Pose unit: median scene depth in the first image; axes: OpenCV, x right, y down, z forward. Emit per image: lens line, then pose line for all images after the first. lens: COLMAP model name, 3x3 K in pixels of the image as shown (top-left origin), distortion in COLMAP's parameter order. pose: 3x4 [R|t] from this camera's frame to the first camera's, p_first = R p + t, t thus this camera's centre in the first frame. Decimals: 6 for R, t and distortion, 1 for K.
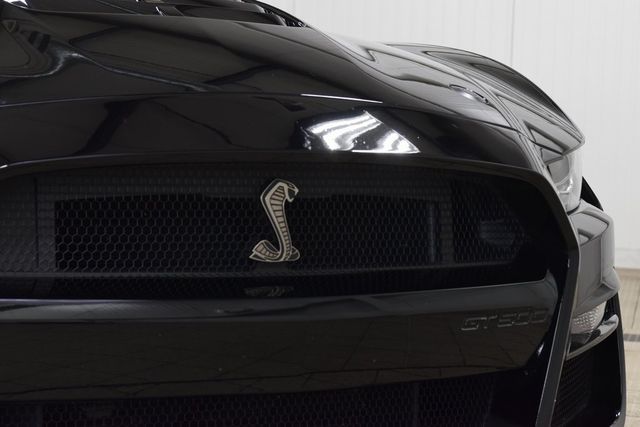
lens RADIAL K [[1858.8, 0, 319.4], [0, 1858.8, 213.4], [0, 0, 1]] dist [0.251078, 0.000000]
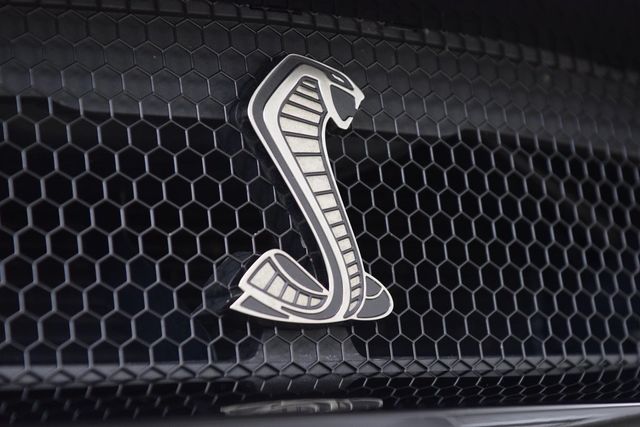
lens RADIAL K [[1858.8, 0, 321.5], [0, 1858.8, 214.2], [0, 0, 1]] dist [0.251078, 0.000000]
pose [[0.991937, -0.099575, 0.078392, -0.044627], [0.115811, 0.963428, -0.241650, 0.080588], [-0.051463, 0.248780, 0.967192, 0.713188]]
